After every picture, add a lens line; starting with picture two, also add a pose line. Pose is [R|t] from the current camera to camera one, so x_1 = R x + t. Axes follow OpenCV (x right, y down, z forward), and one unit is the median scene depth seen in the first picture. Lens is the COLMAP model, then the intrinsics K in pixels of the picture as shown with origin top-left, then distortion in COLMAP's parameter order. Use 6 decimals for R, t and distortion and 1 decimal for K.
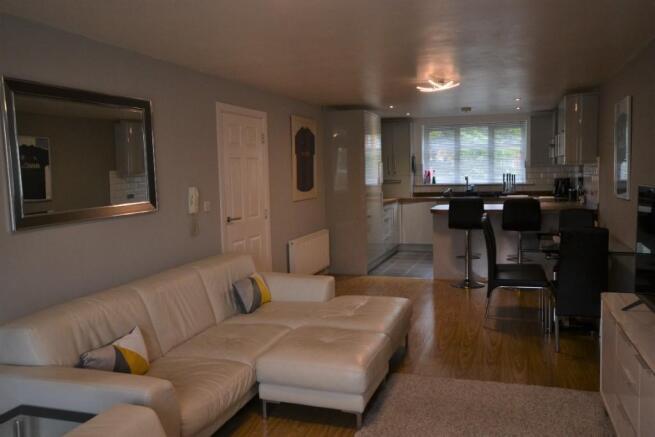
lens RADIAL K [[558.1, 0, 327.5], [0, 558.1, 218.5], [0, 0, 1]] dist [-0.000673, 0.008643]
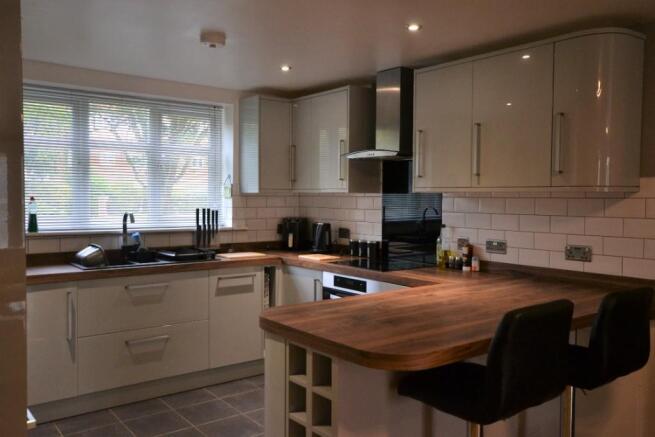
lens RADIAL K [[558.1, 0, 327.5], [0, 558.1, 218.5], [0, 0, 1]] dist [-0.000673, 0.008643]
pose [[0.562980, -0.005549, 0.826452, -0.015075], [0.050545, 0.998337, -0.027729, -0.063813], [-0.824924, 0.057384, 0.562324, 0.780642]]
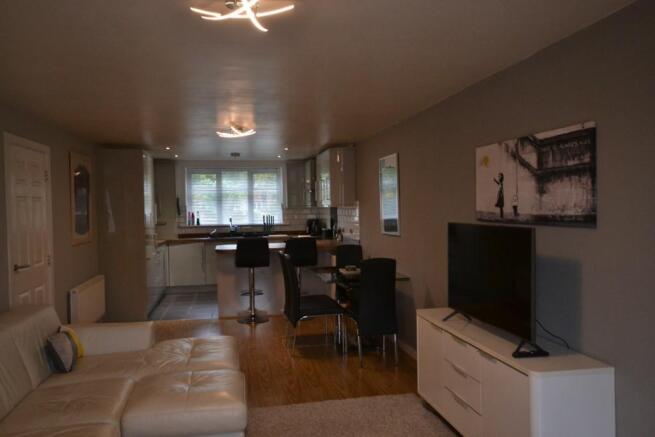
lens RADIAL K [[558.1, 0, 327.5], [0, 558.1, 218.5], [0, 0, 1]] dist [-0.000673, 0.008643]
pose [[0.861451, -0.002793, 0.507833, -0.154825], [0.040946, 0.997111, -0.063975, 0.000581], [-0.506187, 0.075905, 0.859077, 0.009198]]
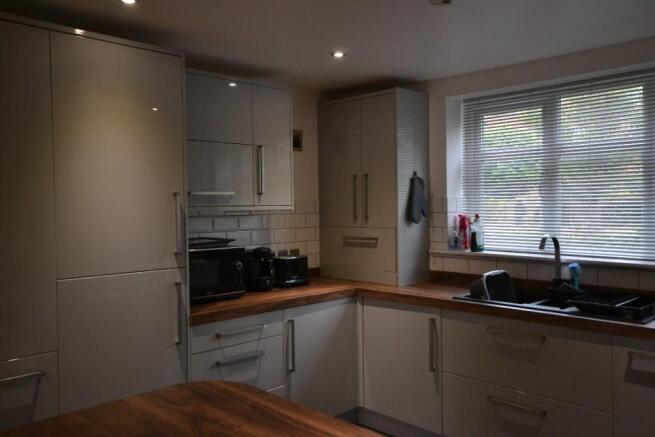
lens RADIAL K [[517.2, 0, 327.5], [0, 517.2, 218.5], [0, 0, 1]] dist [0.000915, 0.001943]
pose [[0.890318, 0.025215, -0.454640, 0.326892], [-0.056046, 0.996942, -0.054463, -0.075566], [0.451876, 0.073970, 0.889009, 0.828335]]
